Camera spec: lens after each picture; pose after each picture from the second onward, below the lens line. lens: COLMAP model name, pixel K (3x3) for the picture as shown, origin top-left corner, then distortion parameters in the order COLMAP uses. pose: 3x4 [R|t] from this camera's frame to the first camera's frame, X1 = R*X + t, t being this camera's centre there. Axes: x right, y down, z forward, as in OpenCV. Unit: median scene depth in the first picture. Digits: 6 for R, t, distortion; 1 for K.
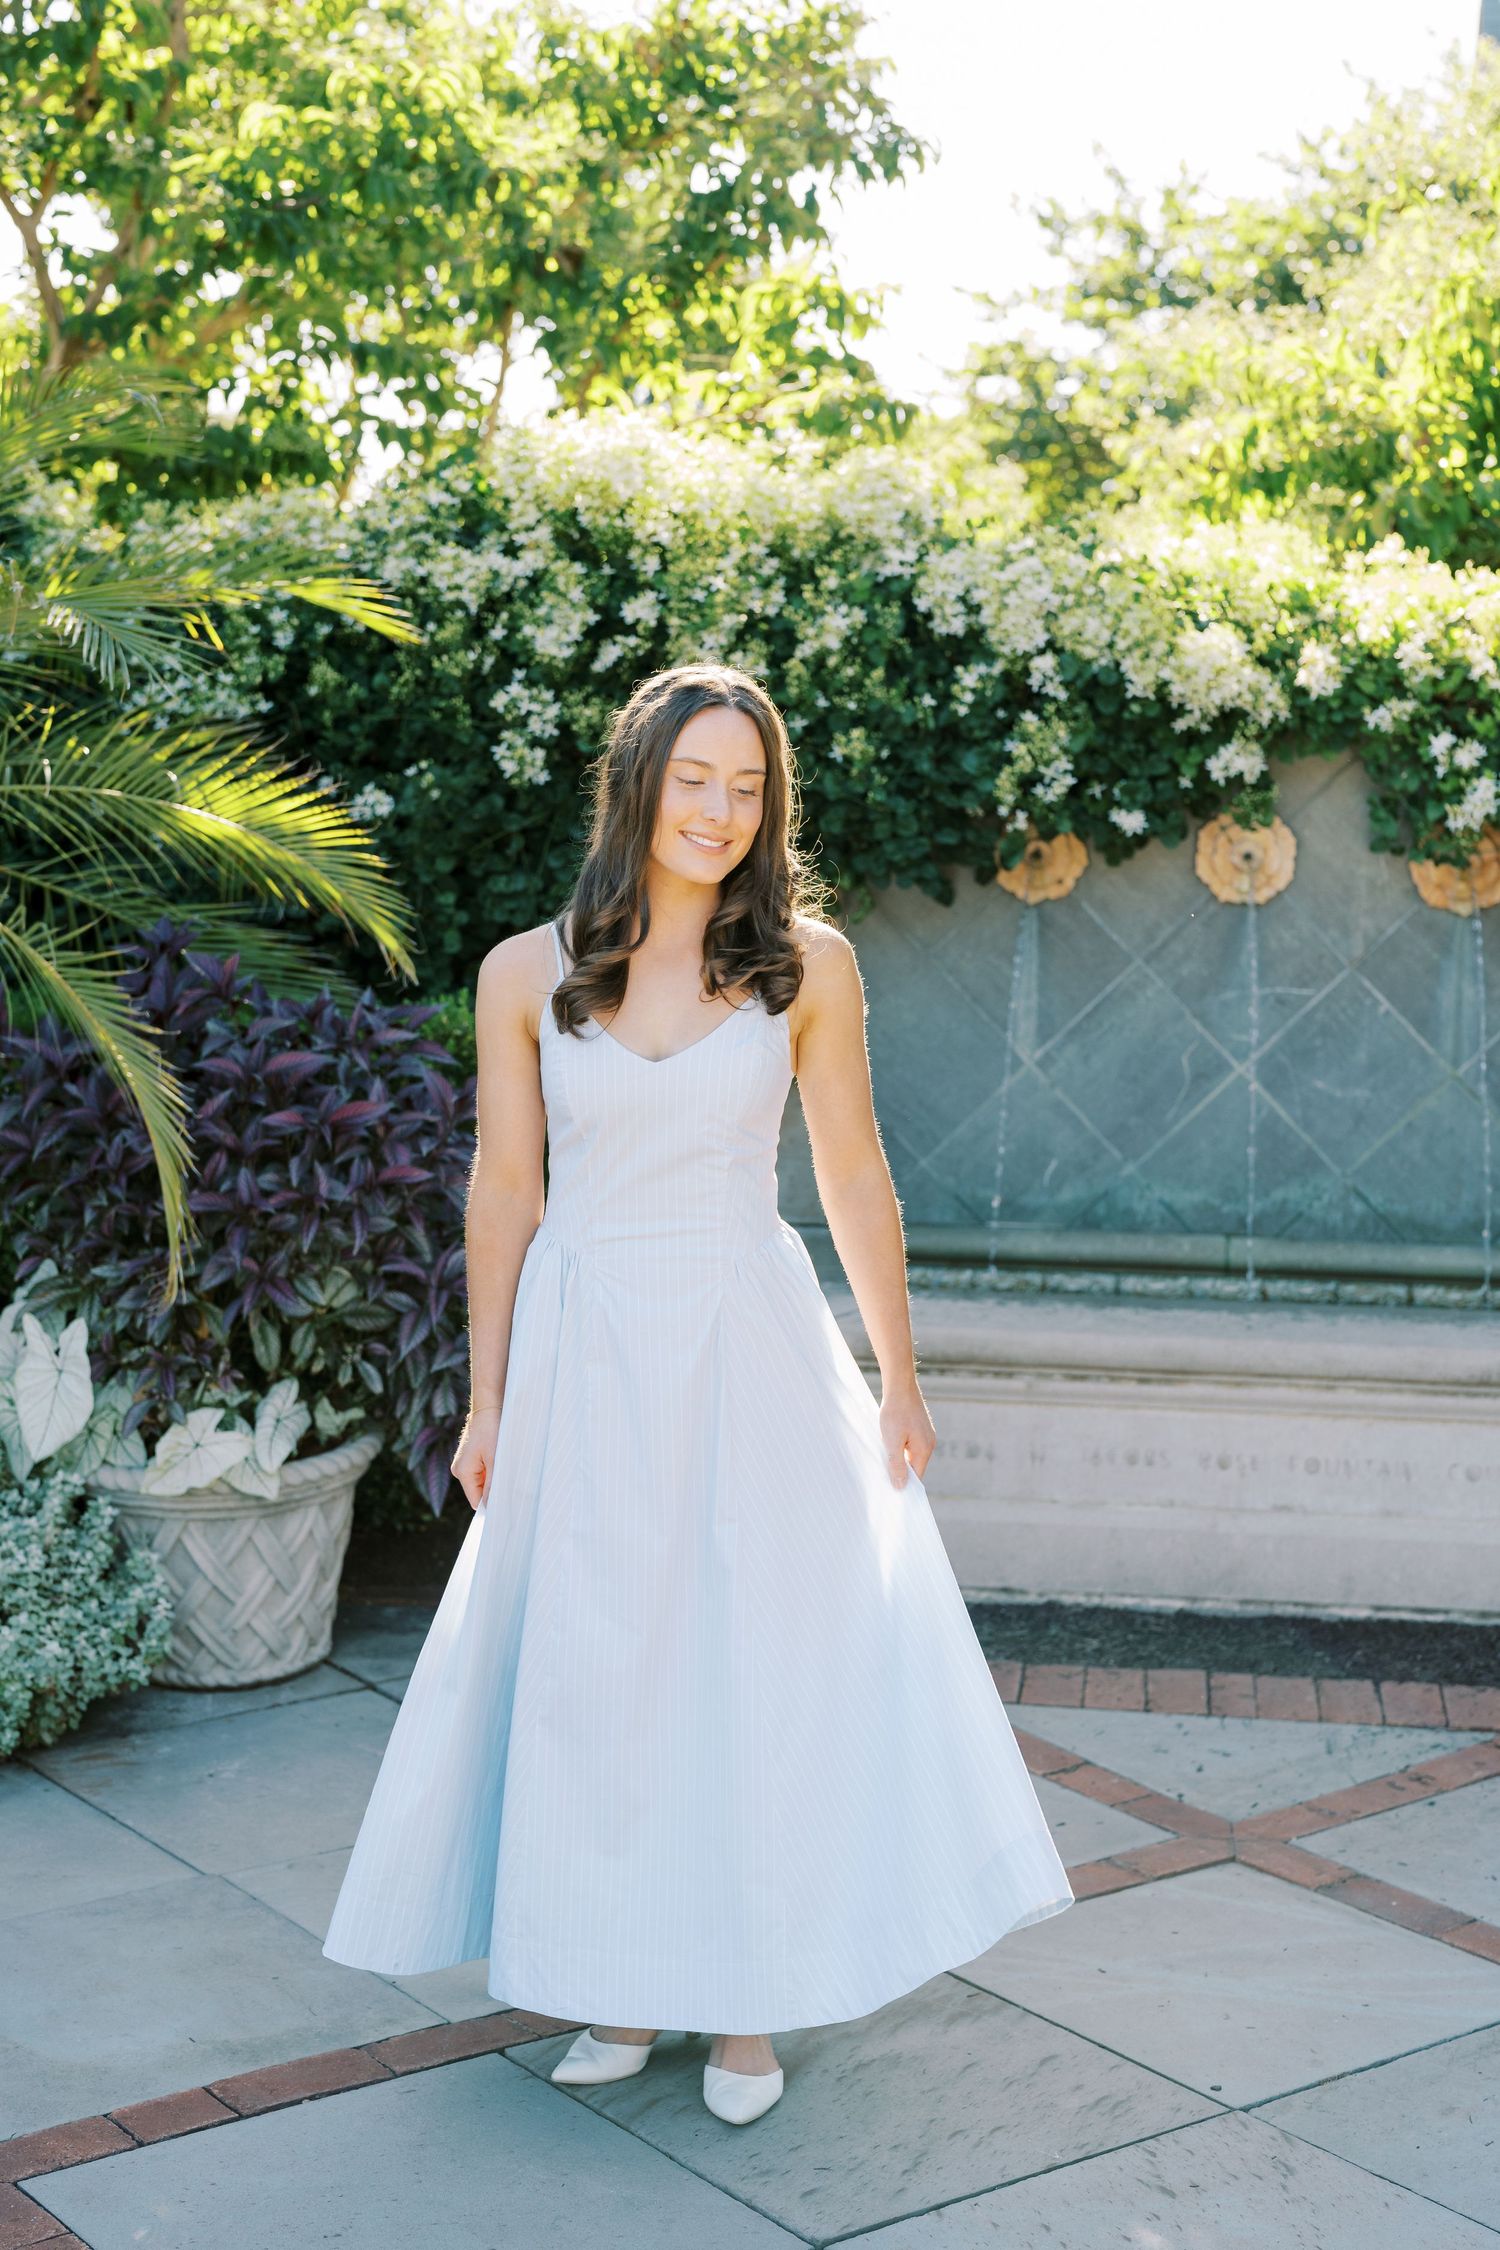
lens RADIAL K [[3160.5, 0, 785.2], [0, 3160.5, 1152.1], [0, 0, 1]] dist [-0.010395, 0.000000]
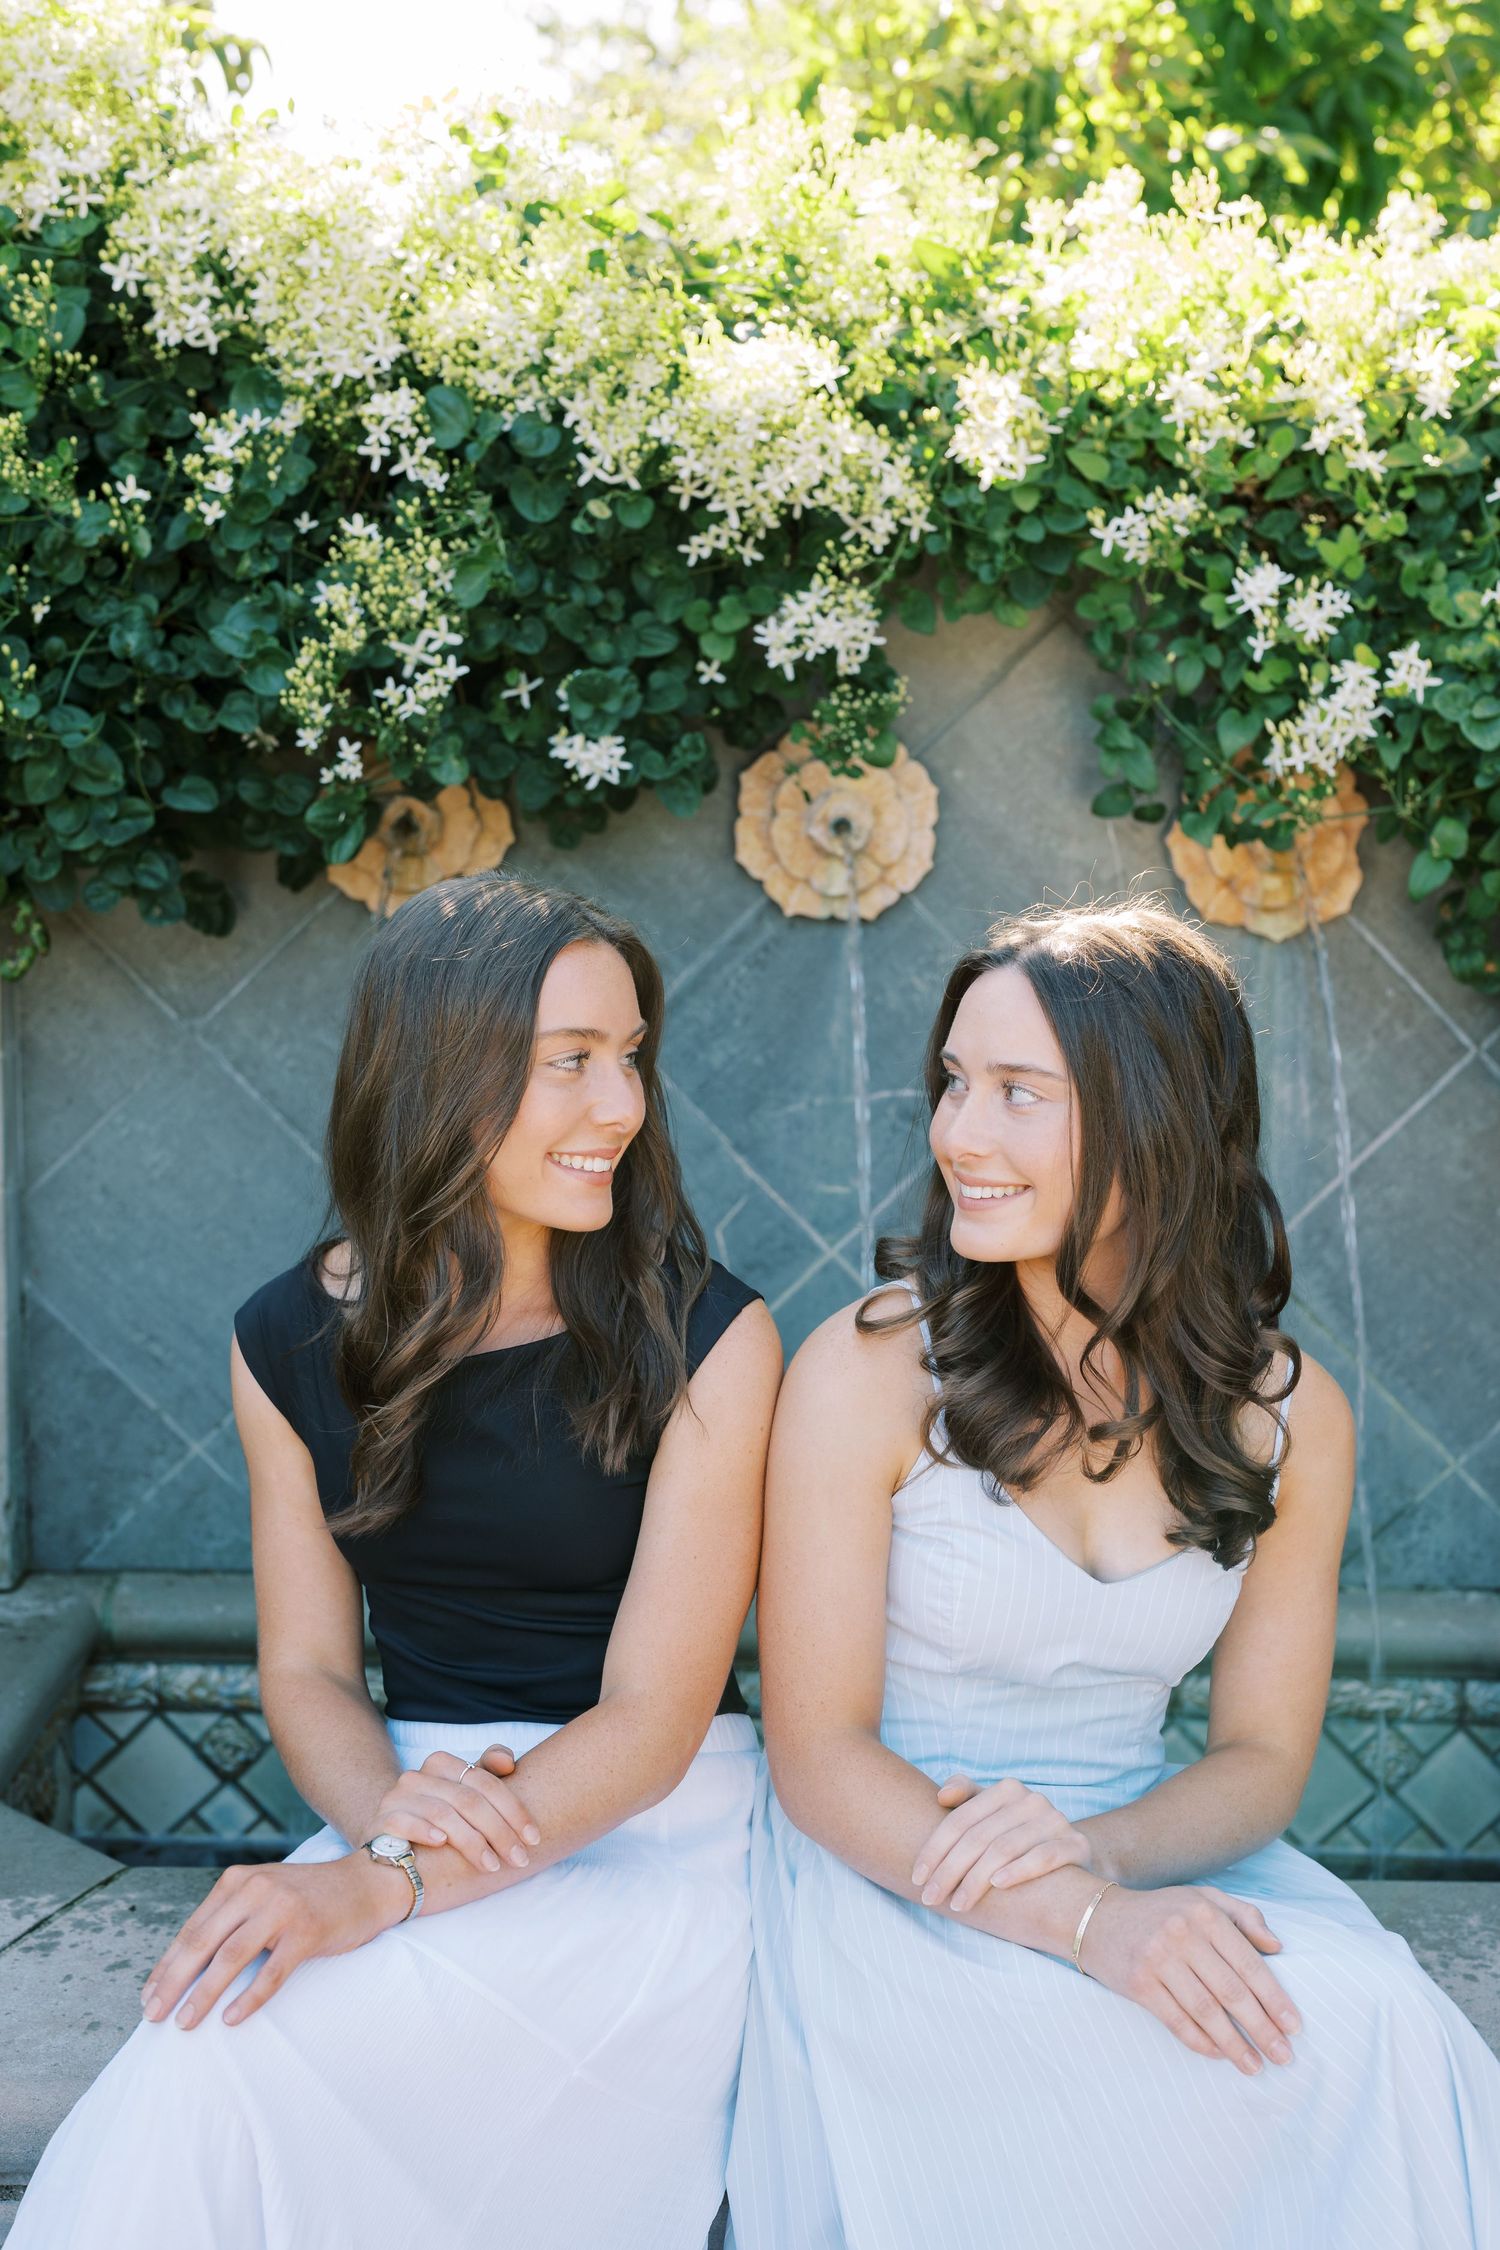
lens RADIAL K [[3160.5, 0, 773.2], [0, 3160.5, 1131.3], [0, 0, 1]] dist [-0.010395, 0.000000]
pose [[0.989688, -0.022911, 0.141396, 0.069450], [0.018339, 0.999269, 0.033550, -0.066024], [-0.142062, -0.030611, 0.989384, 0.544472]]
